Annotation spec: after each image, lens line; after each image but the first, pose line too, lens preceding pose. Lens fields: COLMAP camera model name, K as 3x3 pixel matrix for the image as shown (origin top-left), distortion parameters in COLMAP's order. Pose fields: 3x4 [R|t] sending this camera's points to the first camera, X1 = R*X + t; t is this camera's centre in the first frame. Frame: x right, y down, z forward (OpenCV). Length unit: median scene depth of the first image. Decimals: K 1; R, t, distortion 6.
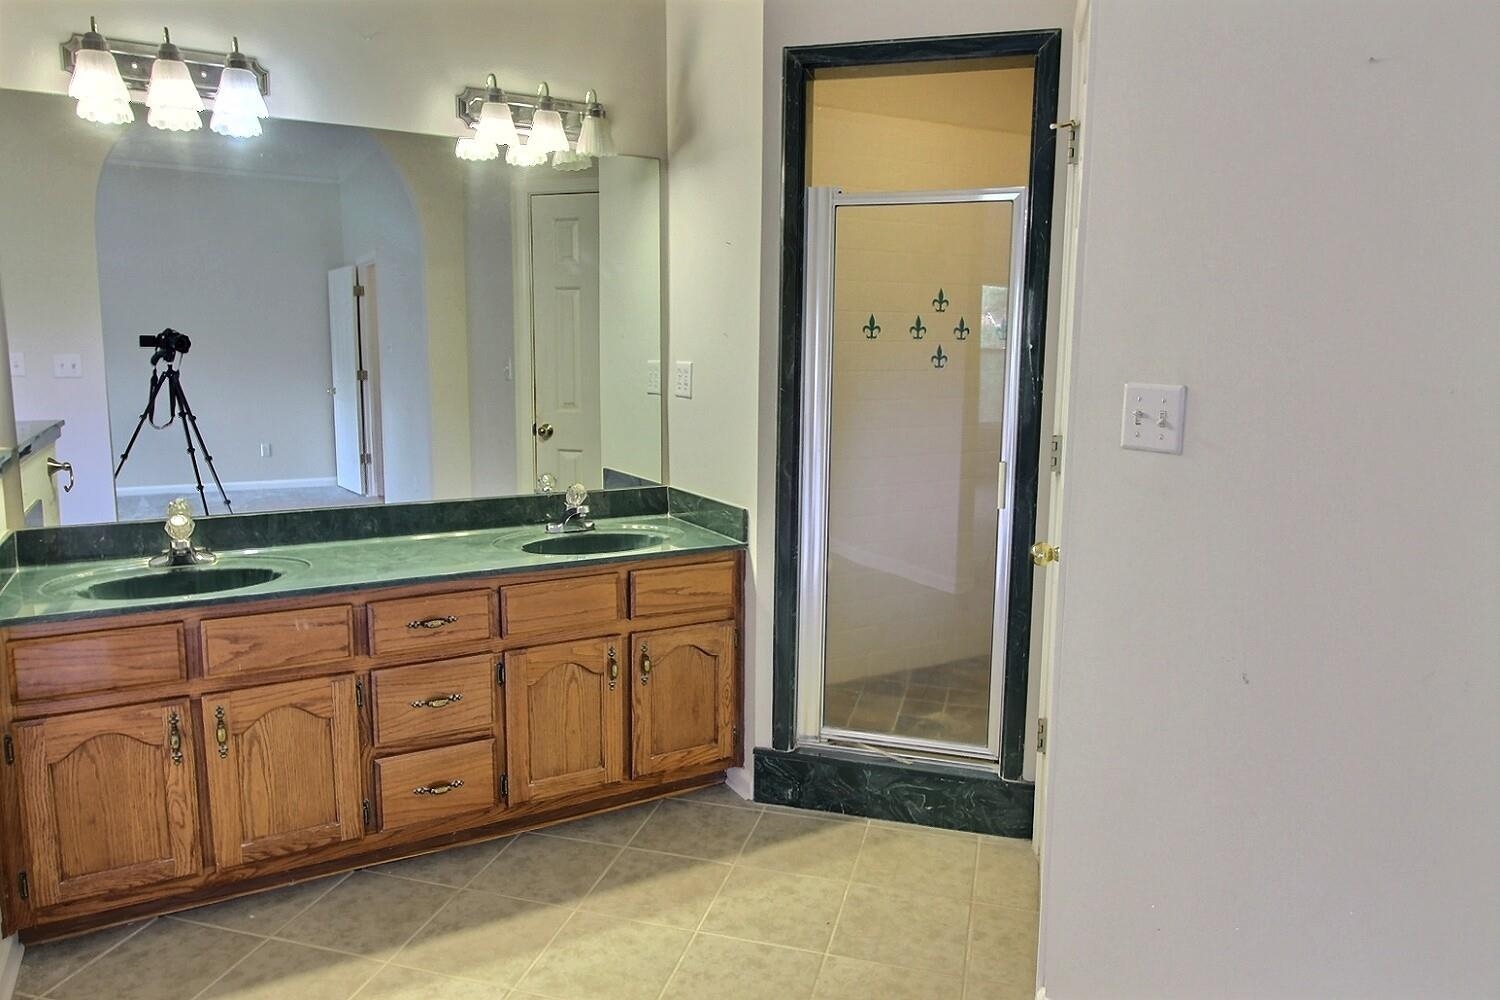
lens RADIAL K [[994.1, 0, 752.4], [0, 994.1, 488.7], [0, 0, 1]] dist [0.003534, -0.004528]
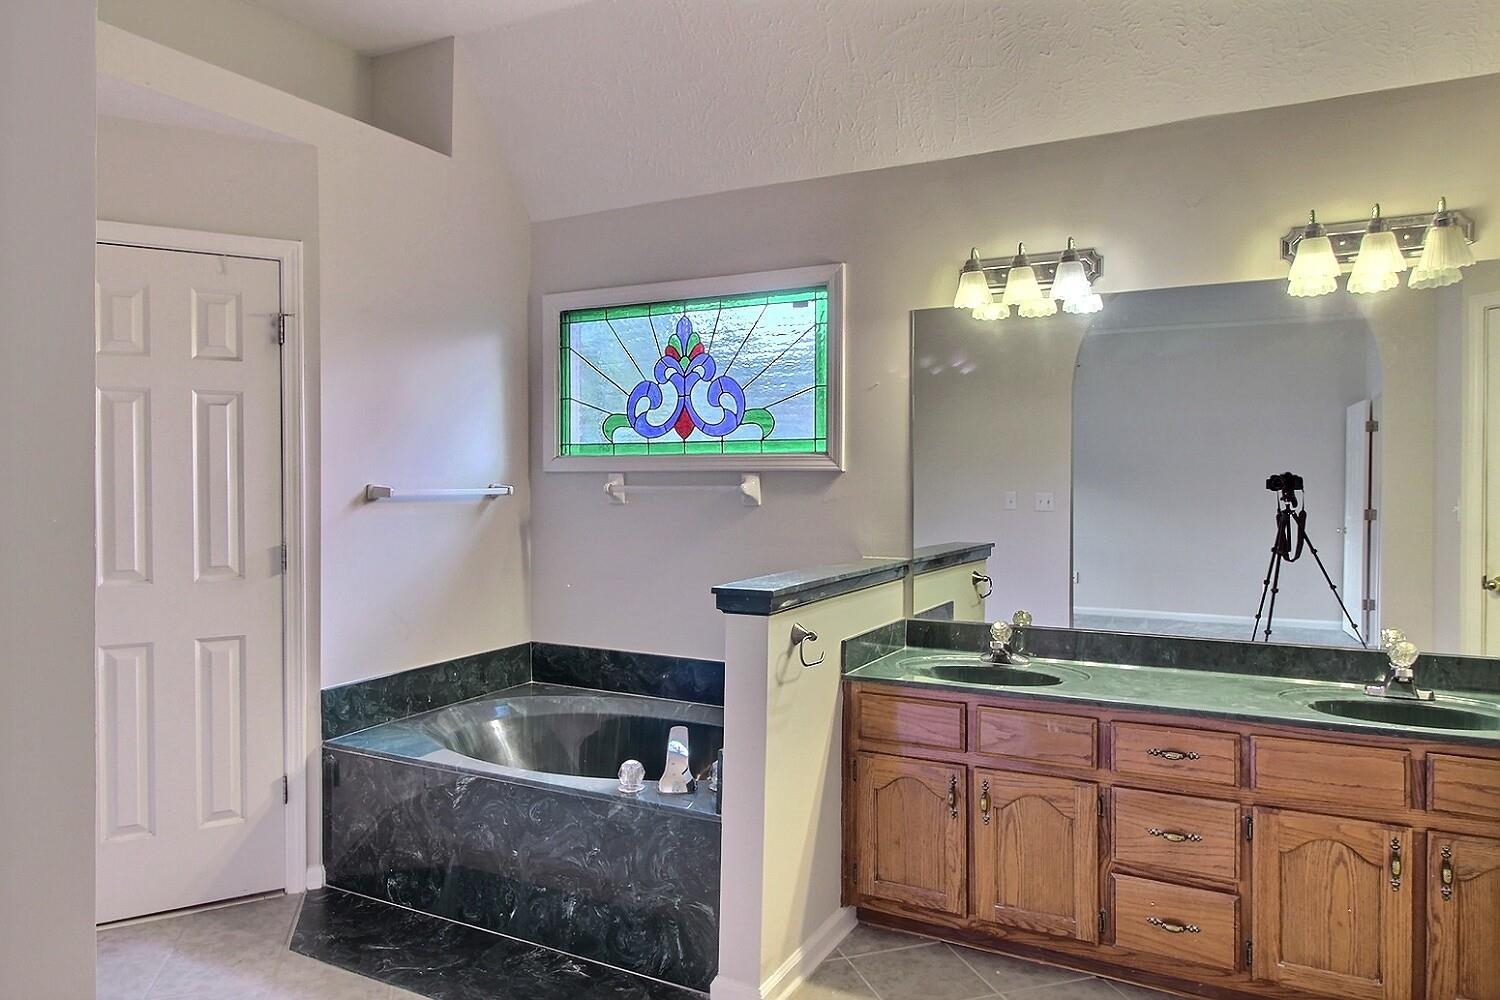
lens RADIAL K [[994.1, 0, 752.4], [0, 994.1, 488.7], [0, 0, 1]] dist [0.003534, -0.004528]
pose [[0.536460, -0.001265, -0.843925, 0.306199], [-0.115119, 0.990542, -0.074663, -0.009200], [0.836037, 0.137206, 0.531241, 0.062187]]
